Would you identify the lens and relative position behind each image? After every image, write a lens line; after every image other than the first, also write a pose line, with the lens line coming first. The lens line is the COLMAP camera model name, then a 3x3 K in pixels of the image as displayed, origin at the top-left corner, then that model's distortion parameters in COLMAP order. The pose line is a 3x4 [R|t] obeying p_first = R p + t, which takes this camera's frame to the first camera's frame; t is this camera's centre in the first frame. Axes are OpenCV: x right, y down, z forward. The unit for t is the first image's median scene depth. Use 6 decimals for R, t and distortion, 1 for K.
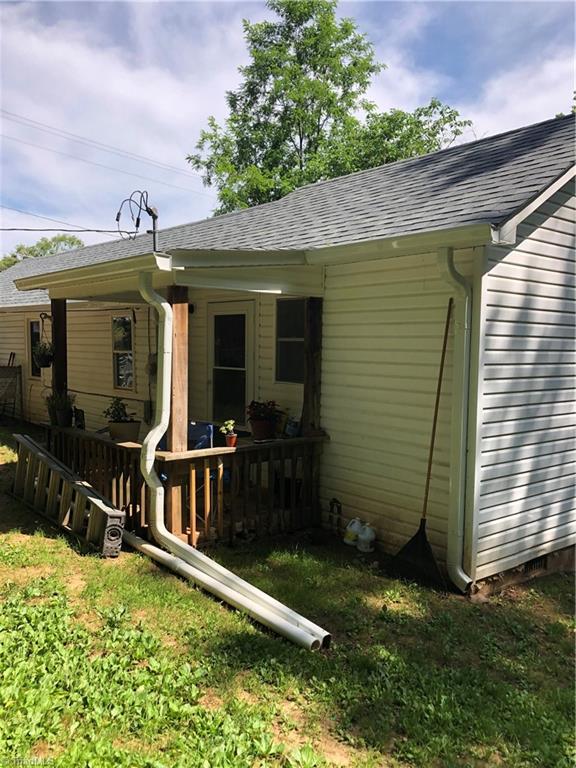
lens RADIAL K [[639.3, 0, 293.4], [0, 639.3, 384.6], [0, 0, 1]] dist [0.067476, -0.056712]
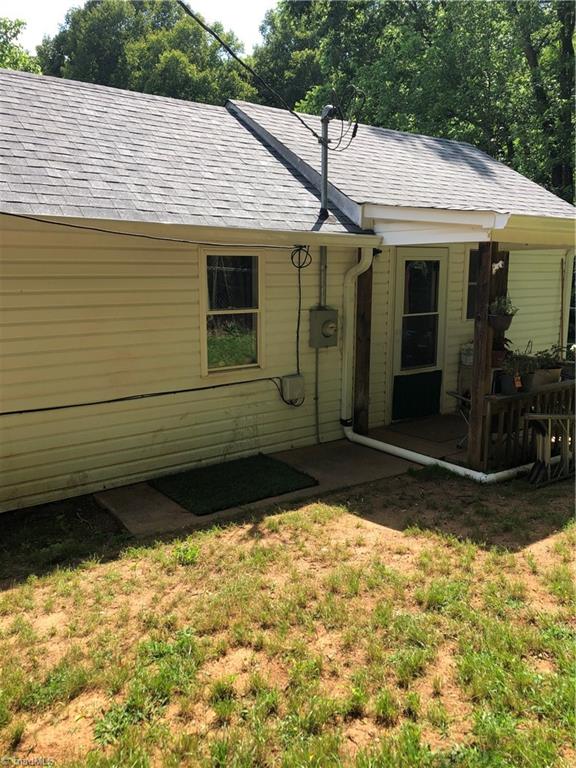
lens RADIAL K [[628.1, 0, 288.0], [0, 628.1, 384.0], [0, 0, 1]] dist [0.131449, -0.331141]
pose [[0.061408, -0.193418, 0.979193, -1.525385], [0.063272, 0.979825, 0.189575, -0.164743], [-0.996105, 0.050314, 0.072407, 1.554048]]
